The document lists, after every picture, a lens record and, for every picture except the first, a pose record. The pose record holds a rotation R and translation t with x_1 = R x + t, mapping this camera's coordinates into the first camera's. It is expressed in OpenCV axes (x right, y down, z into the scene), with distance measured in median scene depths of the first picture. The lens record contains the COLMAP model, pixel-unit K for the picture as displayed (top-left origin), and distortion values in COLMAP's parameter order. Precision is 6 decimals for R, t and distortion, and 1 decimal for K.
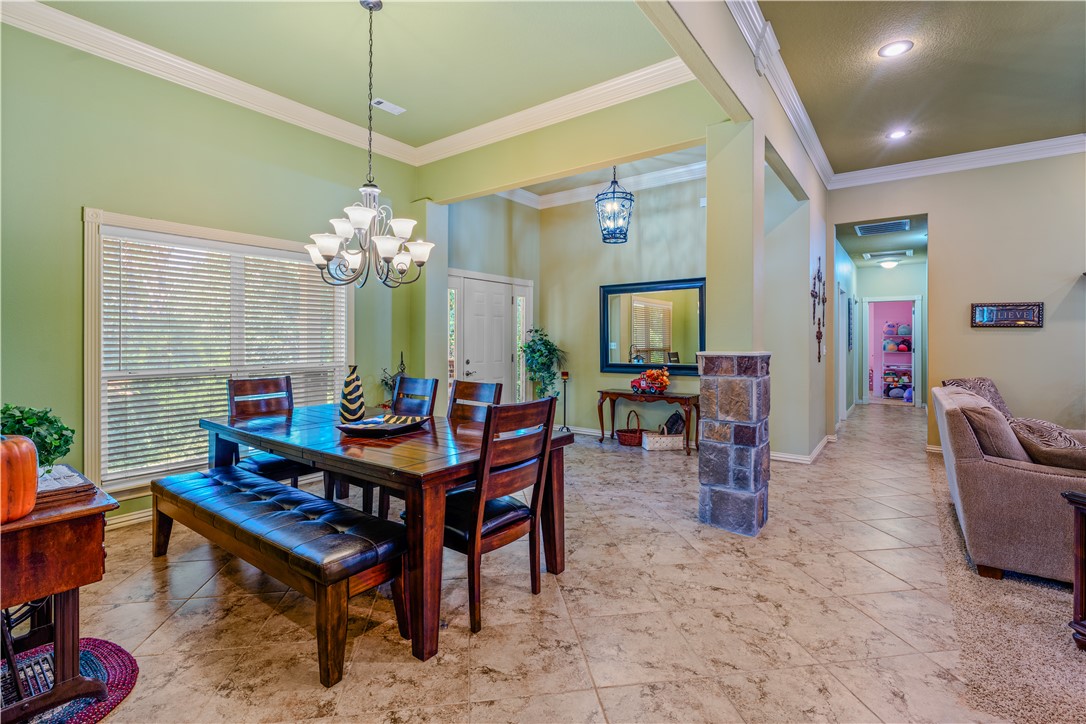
lens RADIAL K [[495.5, 0, 543.2], [0, 495.5, 337.8], [0, 0, 1]] dist [-0.004411, 0.000022]
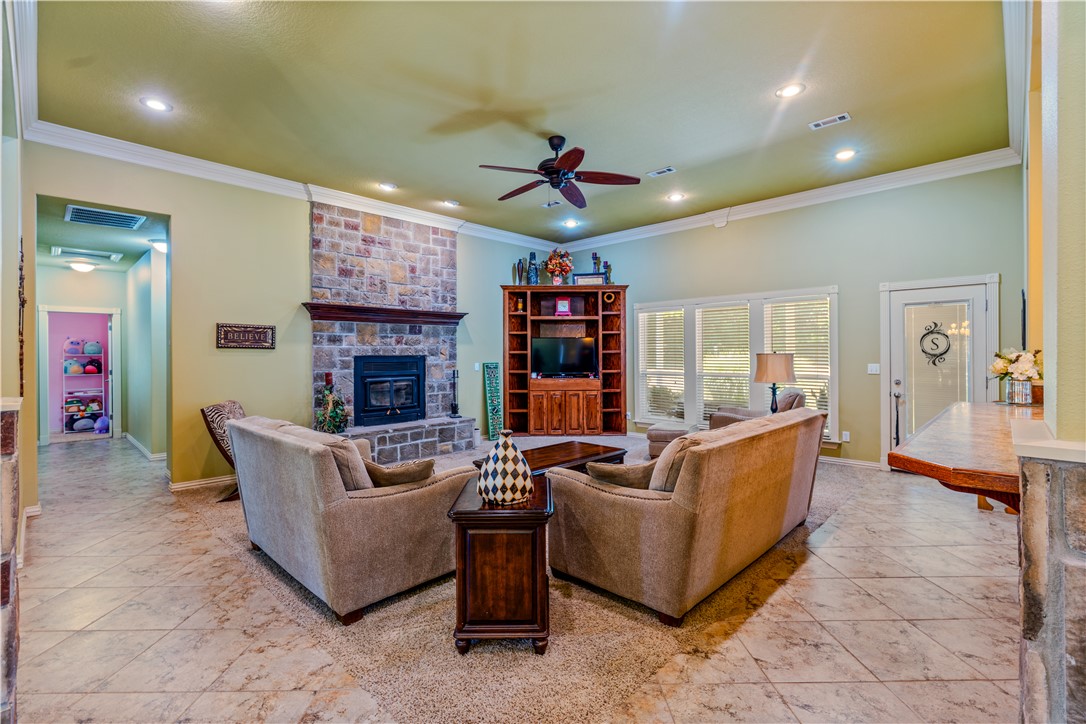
lens RADIAL K [[489.0, 0, 542.6], [0, 489.0, 354.4], [0, 0, 1]] dist [-0.002871, 0.000140]
pose [[0.132965, -0.003762, 0.991114, 0.019440], [0.003547, 0.999988, 0.003319, -0.009544], [-0.991114, 0.003074, 0.132977, 0.238102]]
